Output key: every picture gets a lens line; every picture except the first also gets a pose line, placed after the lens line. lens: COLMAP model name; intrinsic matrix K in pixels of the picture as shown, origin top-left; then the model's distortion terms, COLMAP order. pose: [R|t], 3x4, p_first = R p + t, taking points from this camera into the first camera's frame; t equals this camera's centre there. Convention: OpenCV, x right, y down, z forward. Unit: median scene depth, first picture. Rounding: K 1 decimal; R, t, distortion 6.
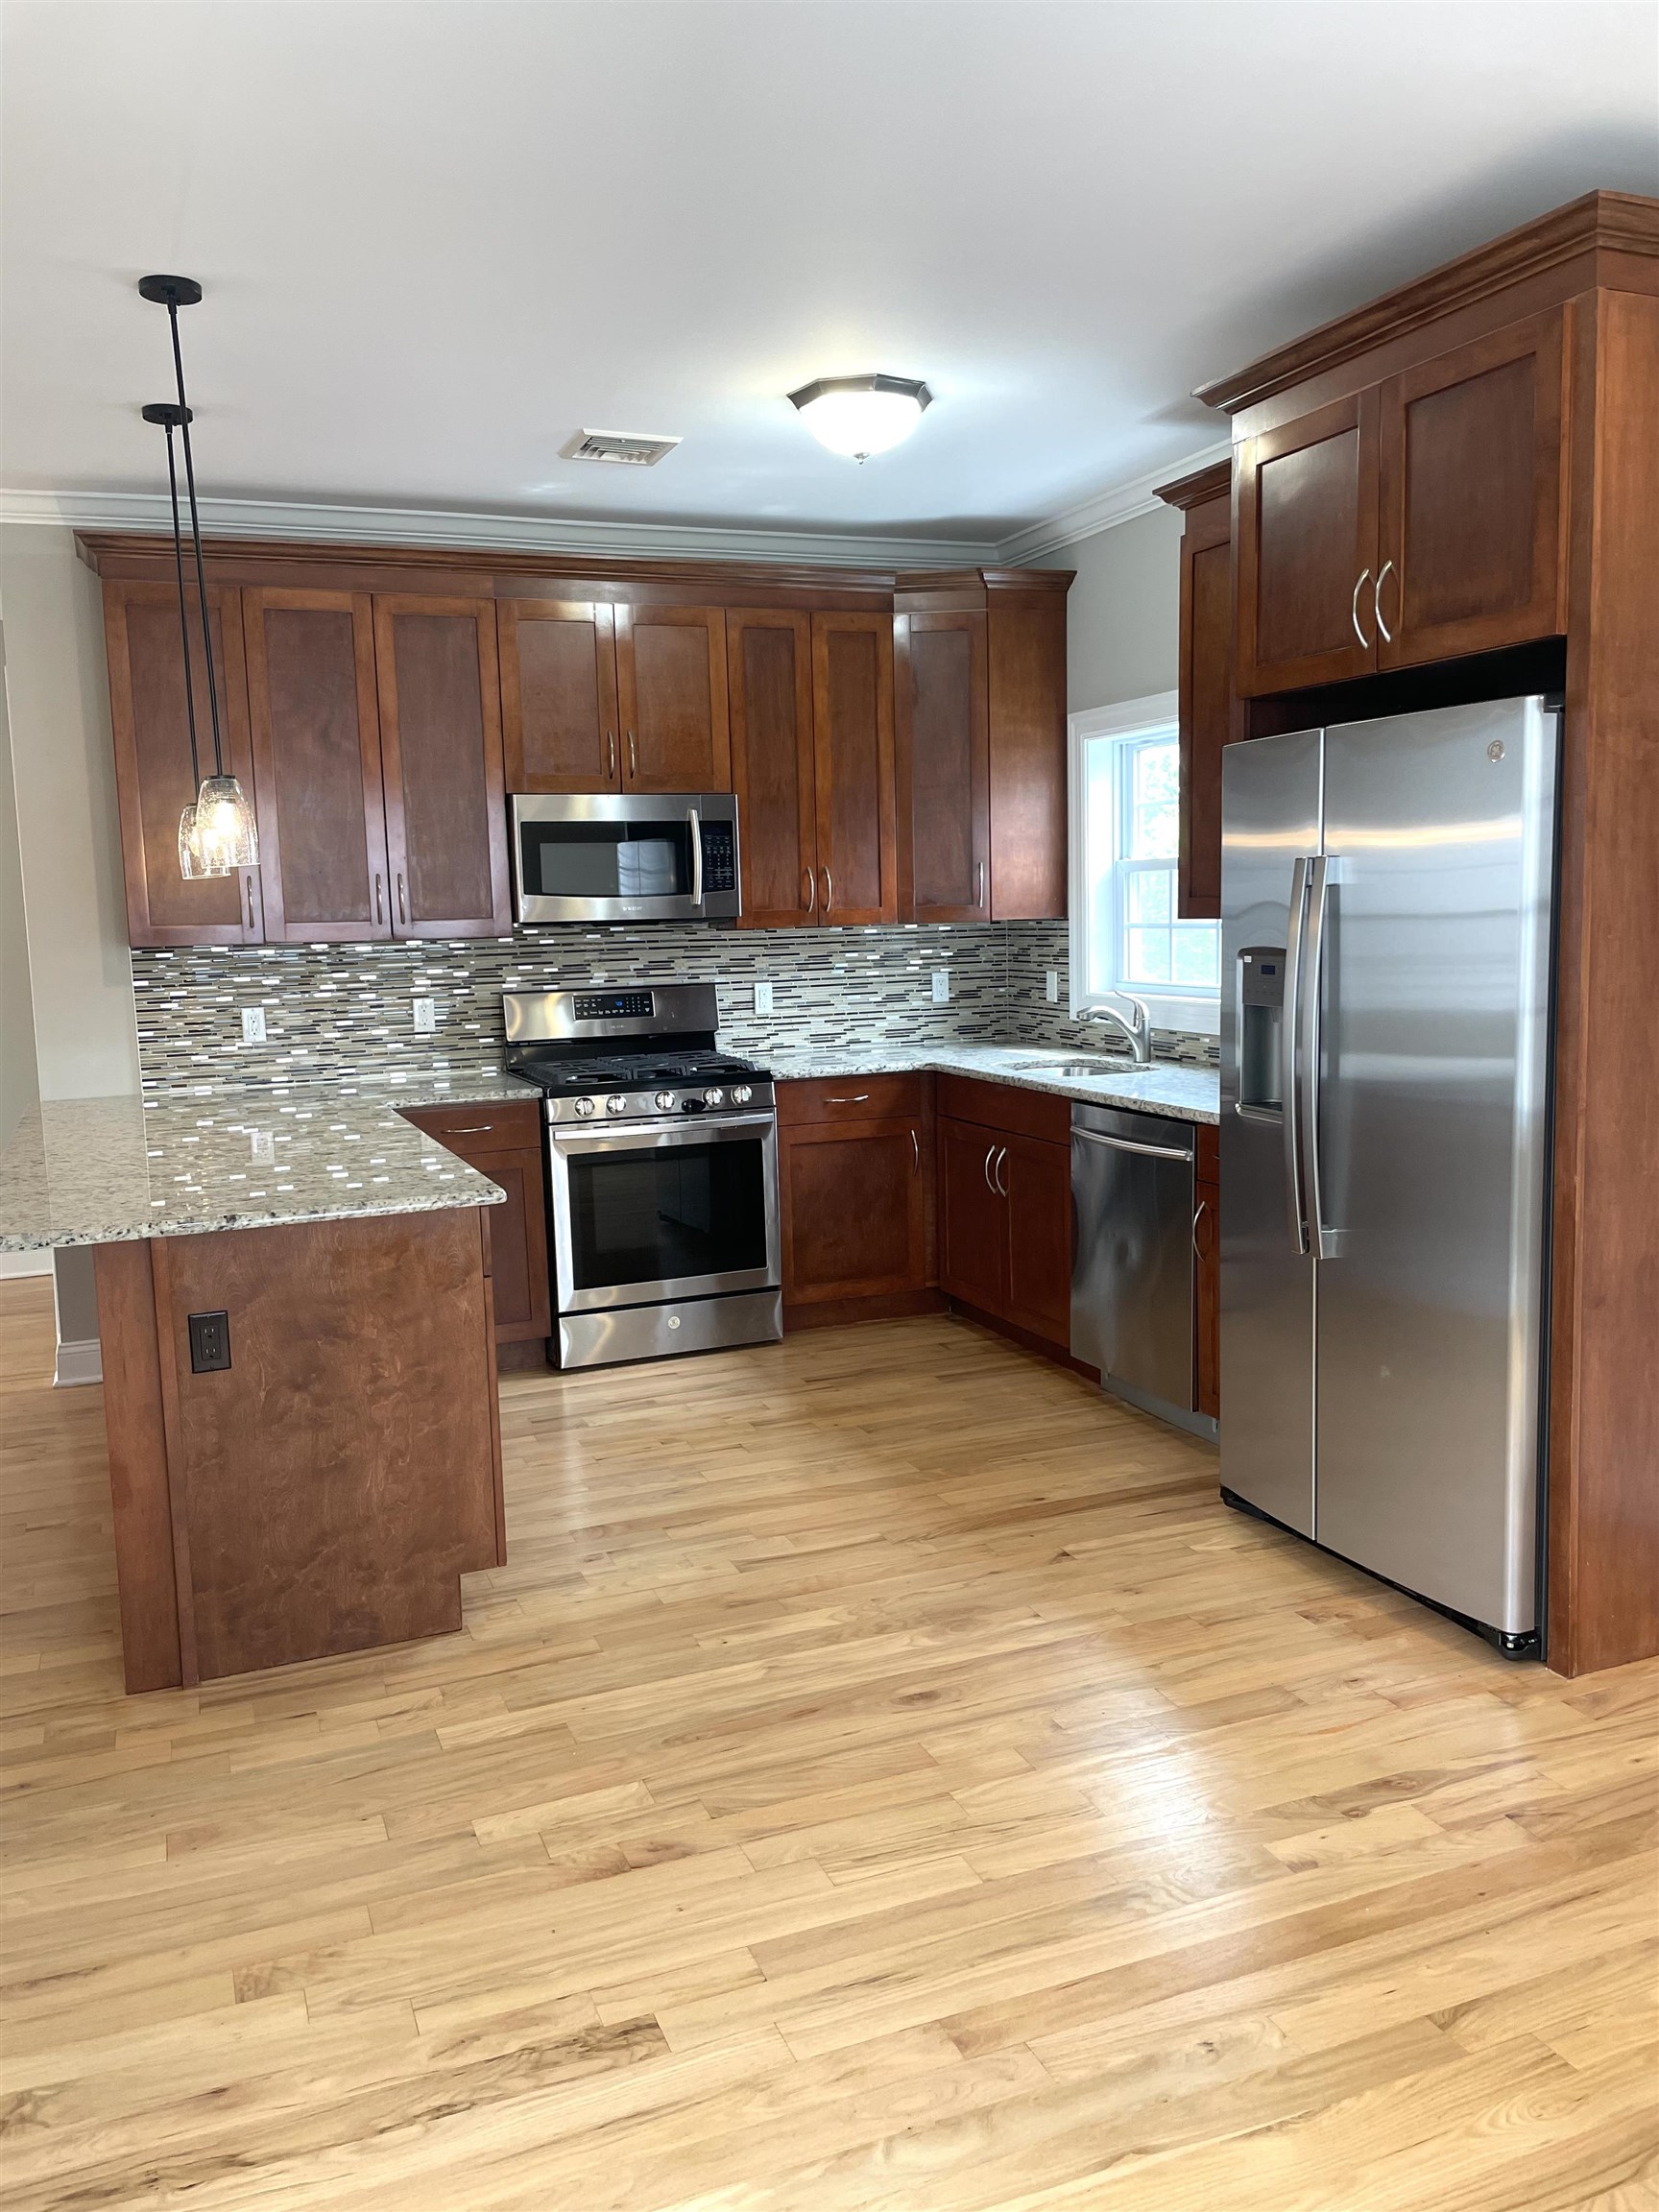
lens RADIAL K [[1687.4, 0, 816.9], [0, 1687.4, 1094.2], [0, 0, 1]] dist [0.087169, -0.128717]
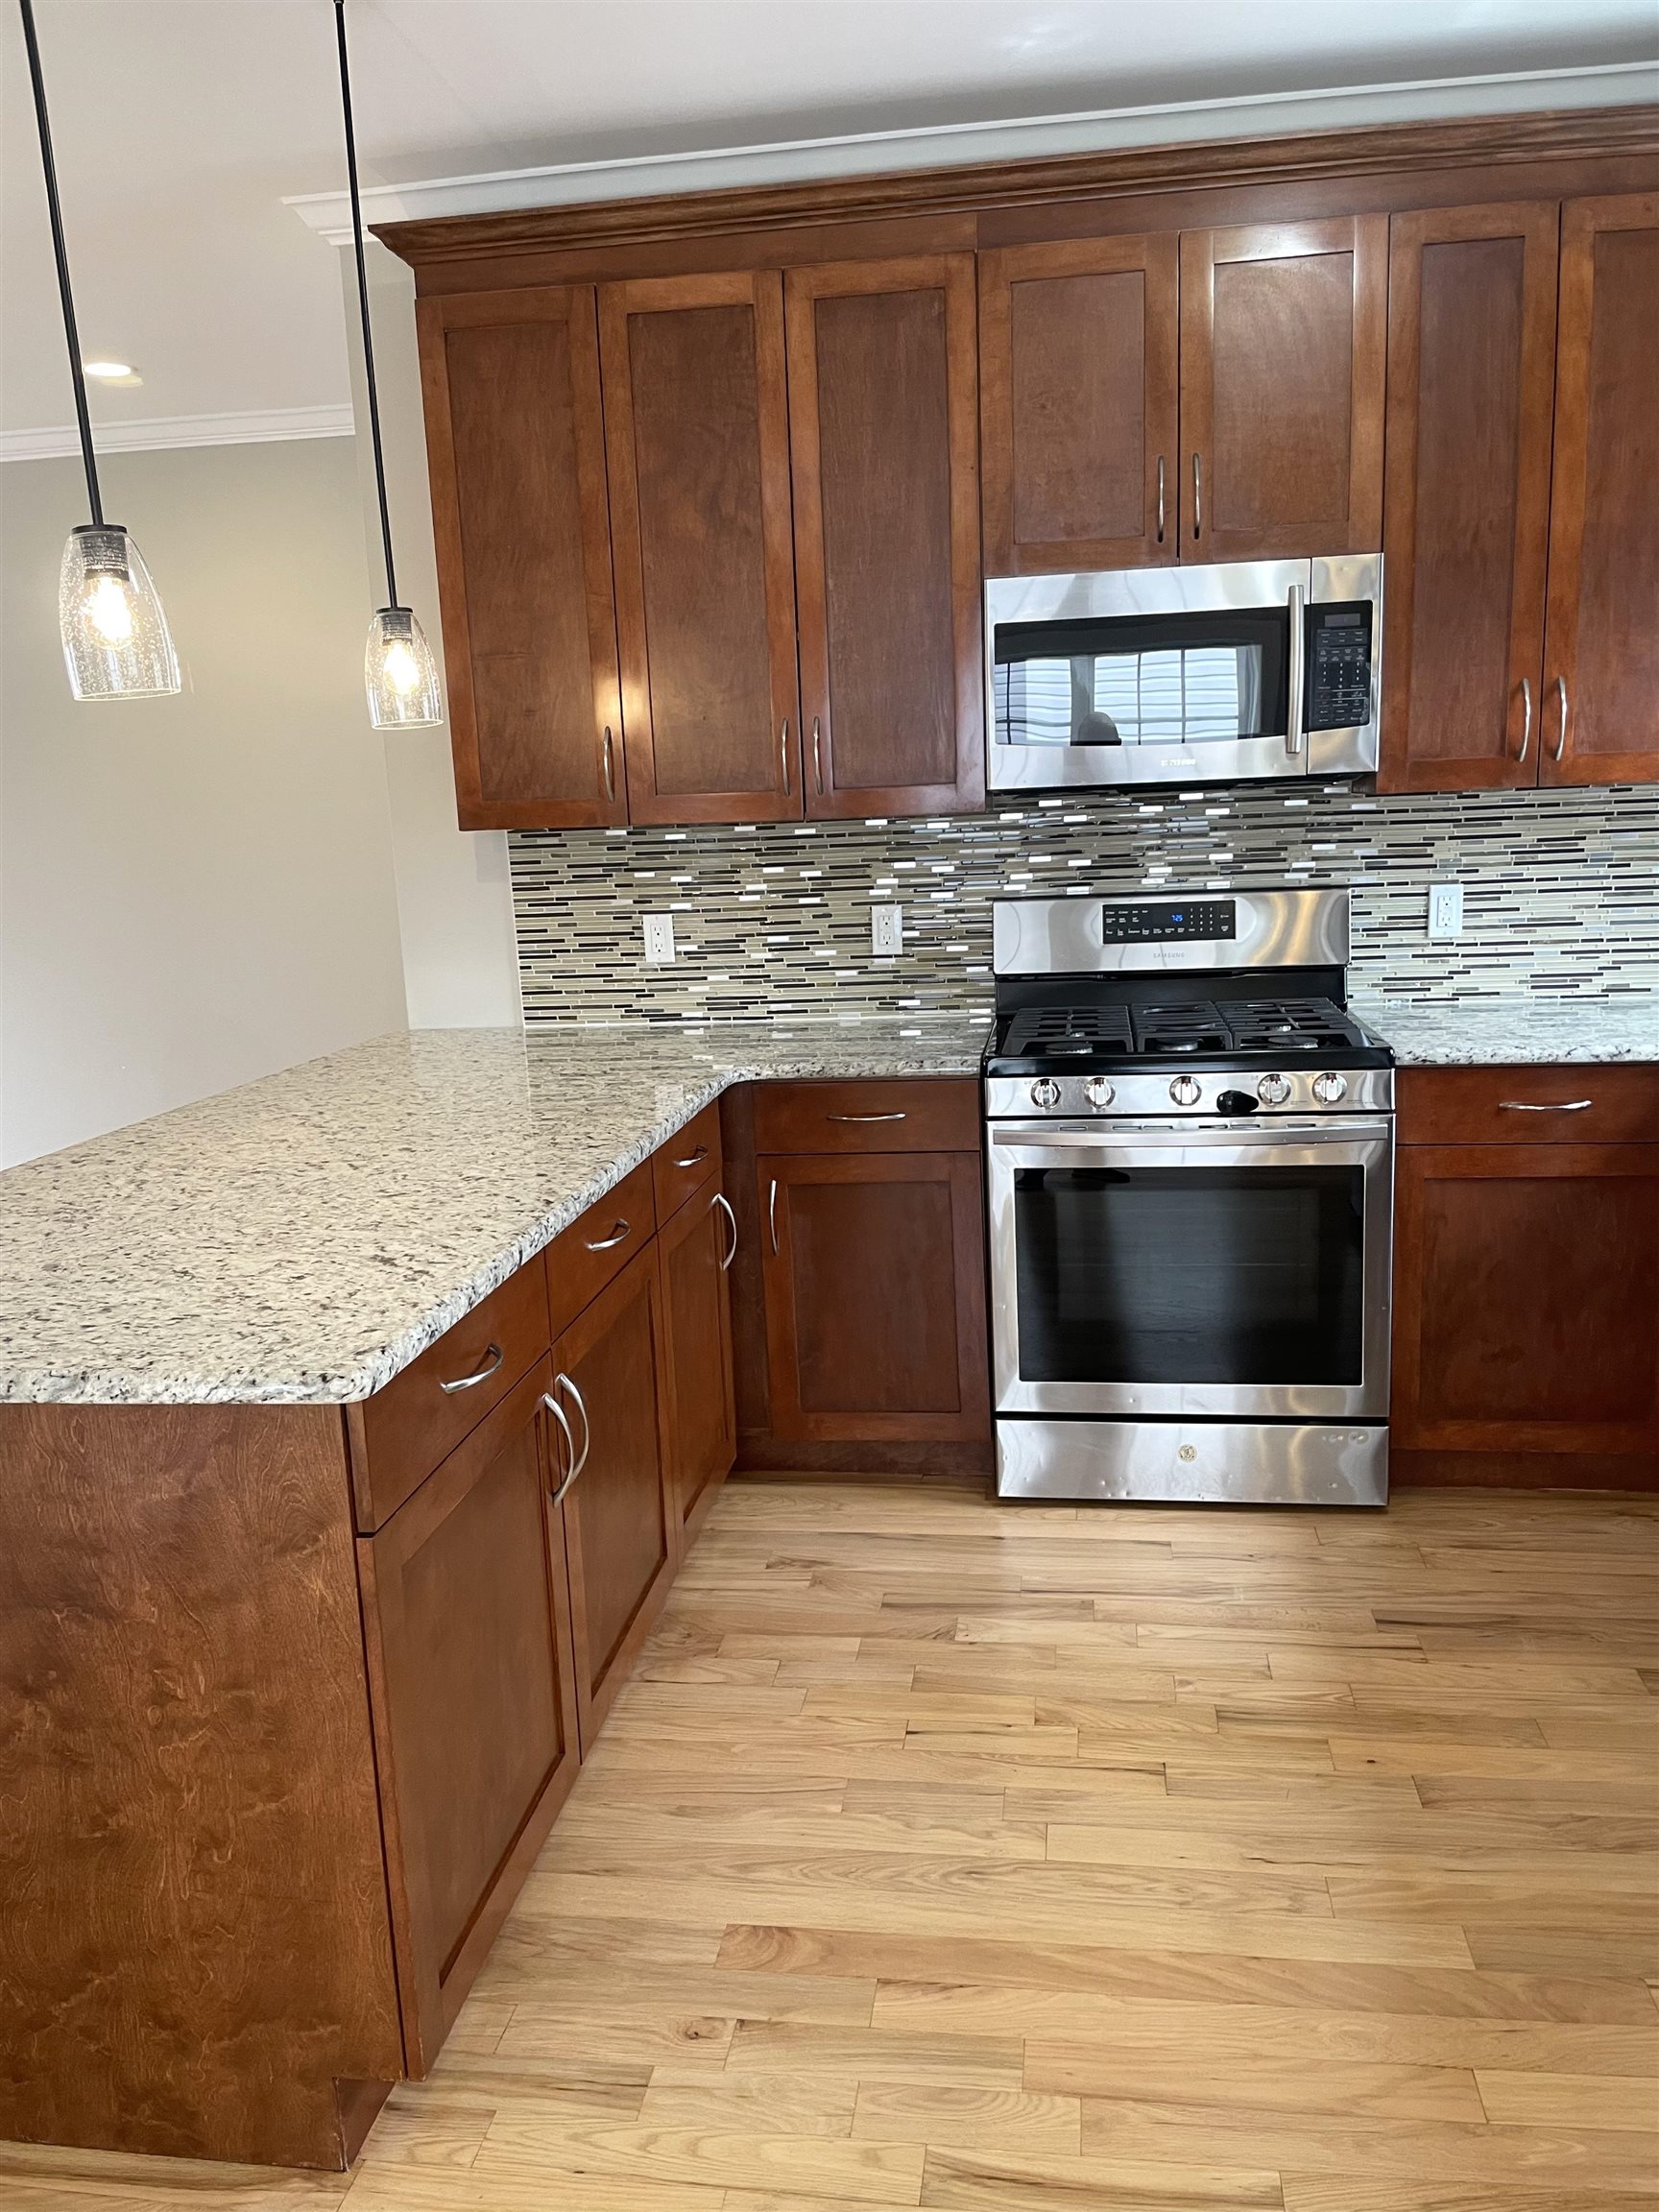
lens RADIAL K [[1687.4, 0, 822.4], [0, 1687.4, 1126.3], [0, 0, 1]] dist [0.087169, -0.128717]
pose [[0.862999, 0.088932, -0.497317, 0.111940], [-0.040664, 0.993418, 0.107081, -0.049046], [0.503567, -0.072188, 0.860935, 0.487454]]
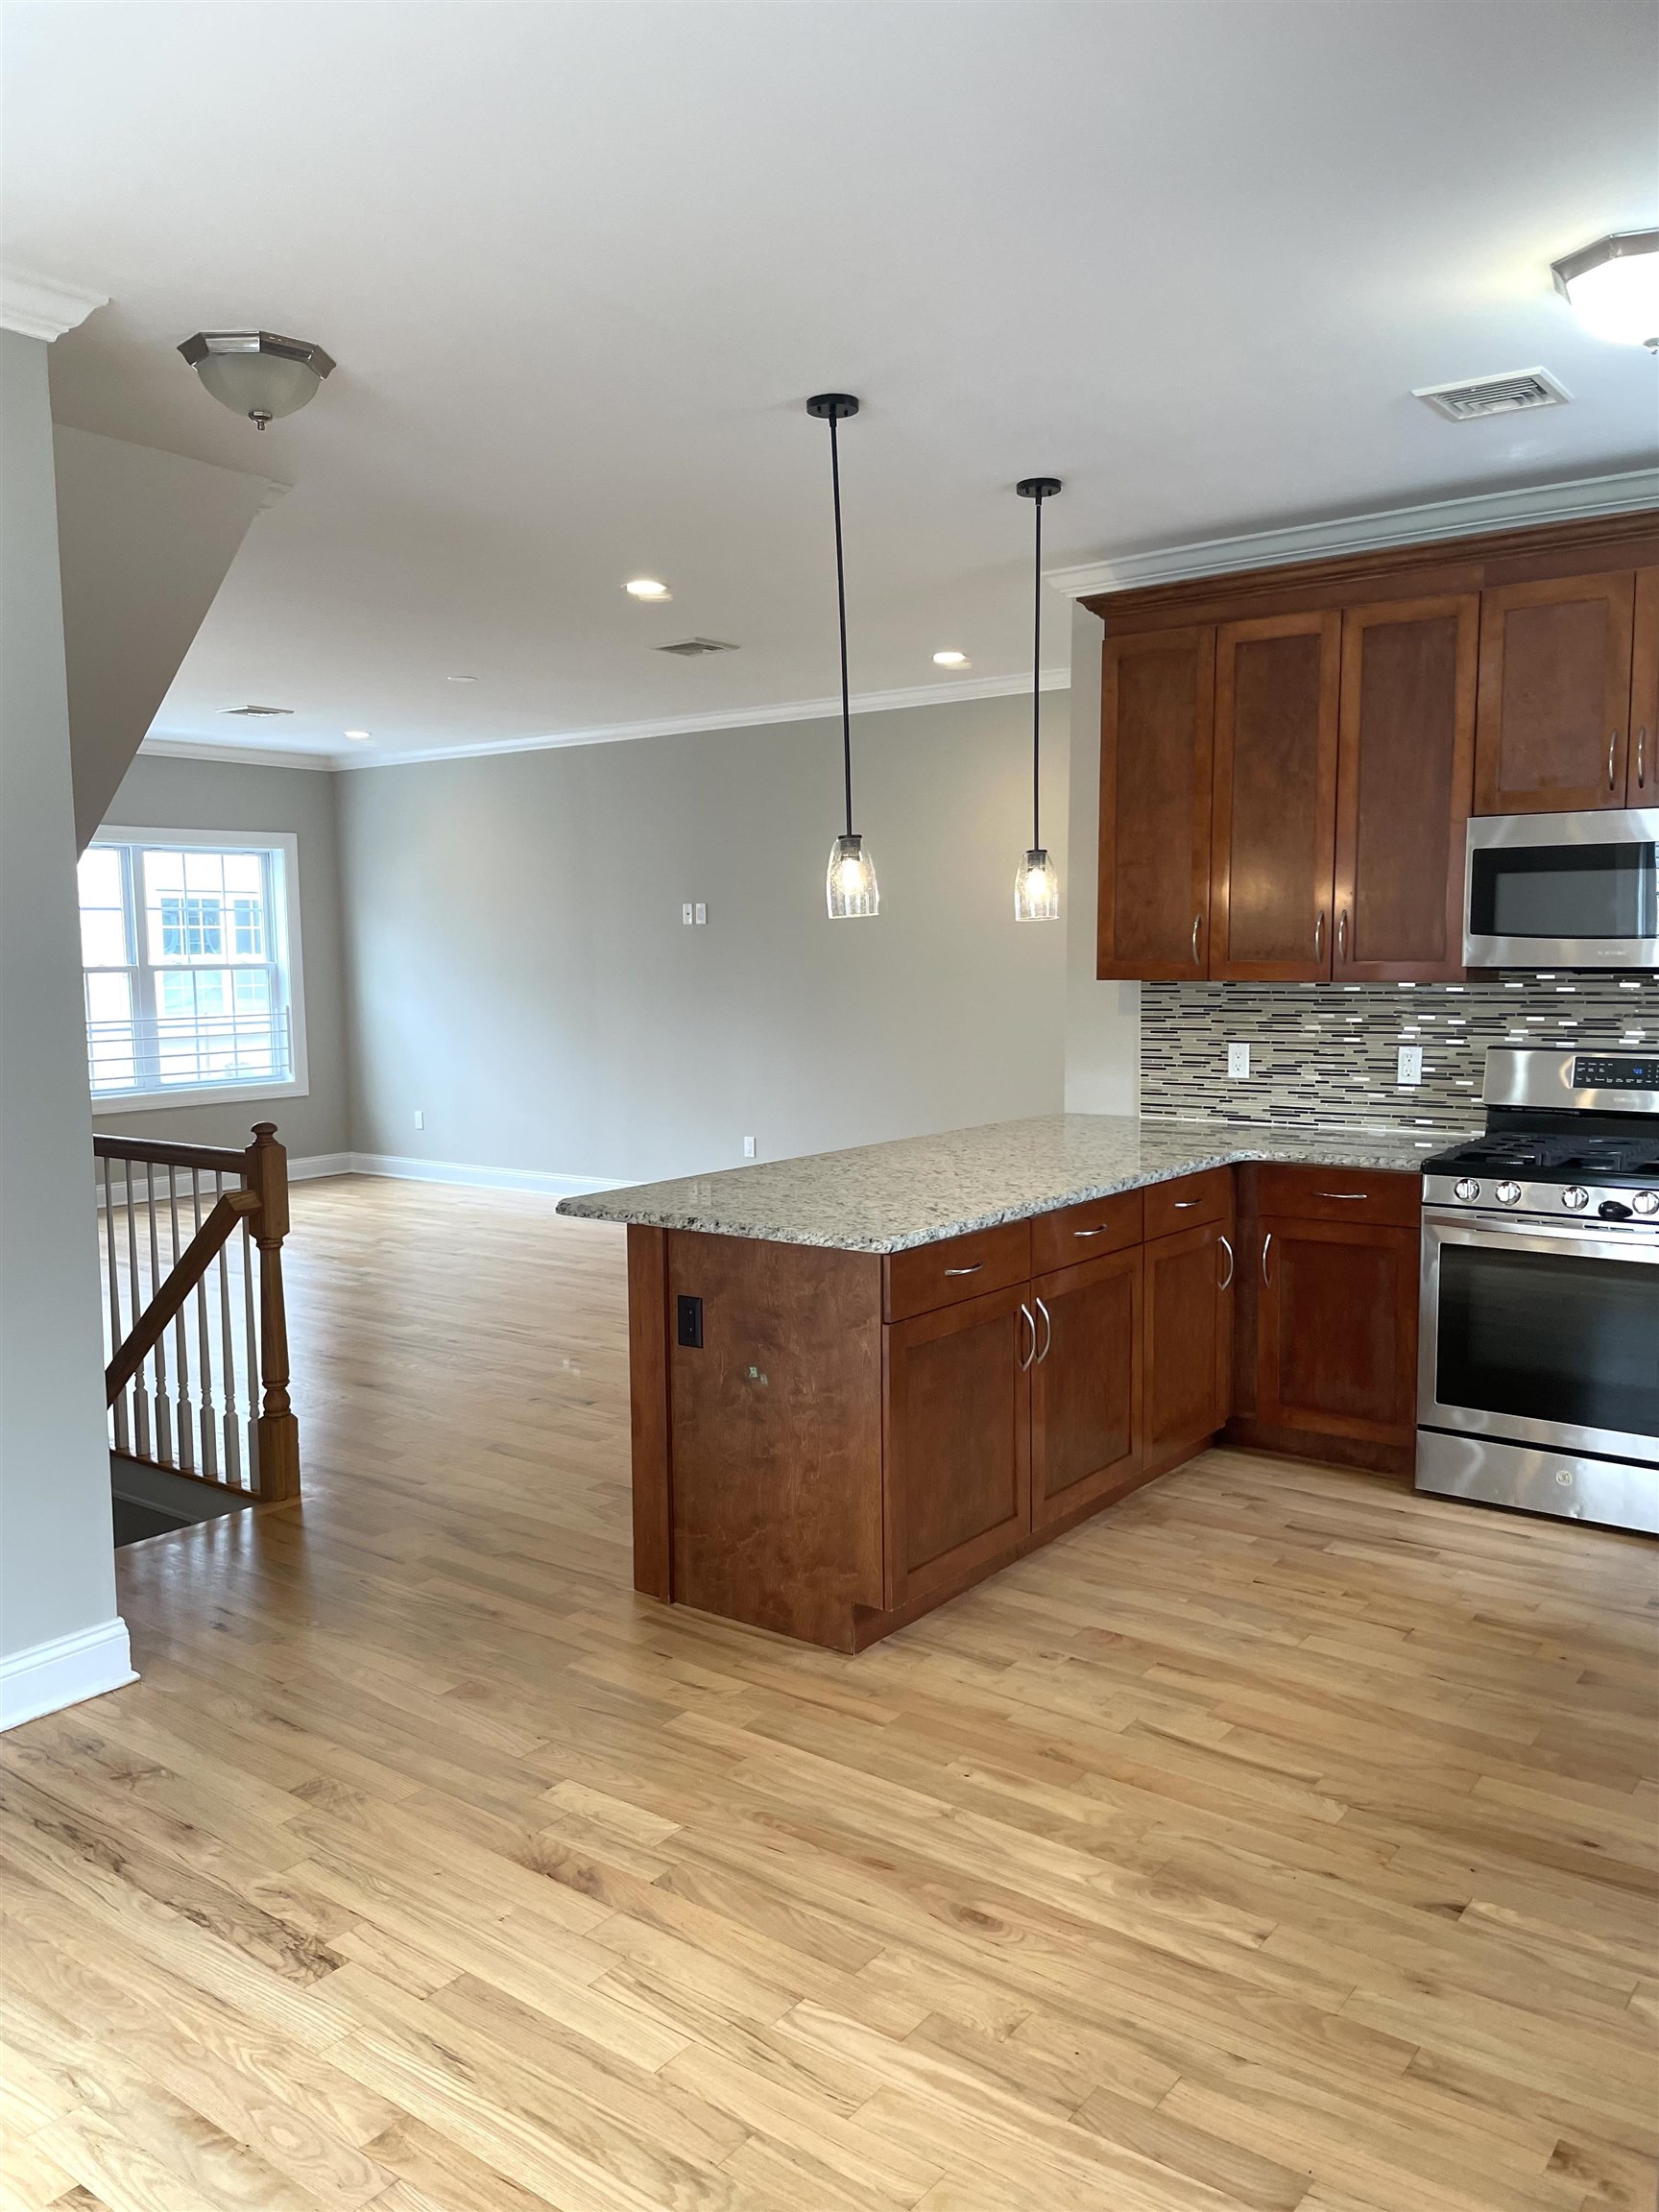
lens RADIAL K [[1687.4, 0, 794.6], [0, 1687.4, 1119.5], [0, 0, 1]] dist [0.087169, -0.128717]
pose [[0.504288, 0.112745, -0.856144, 0.469218], [-0.103242, 0.992201, 0.069851, -0.058599], [0.857342, 0.053165, 0.511995, 0.318607]]
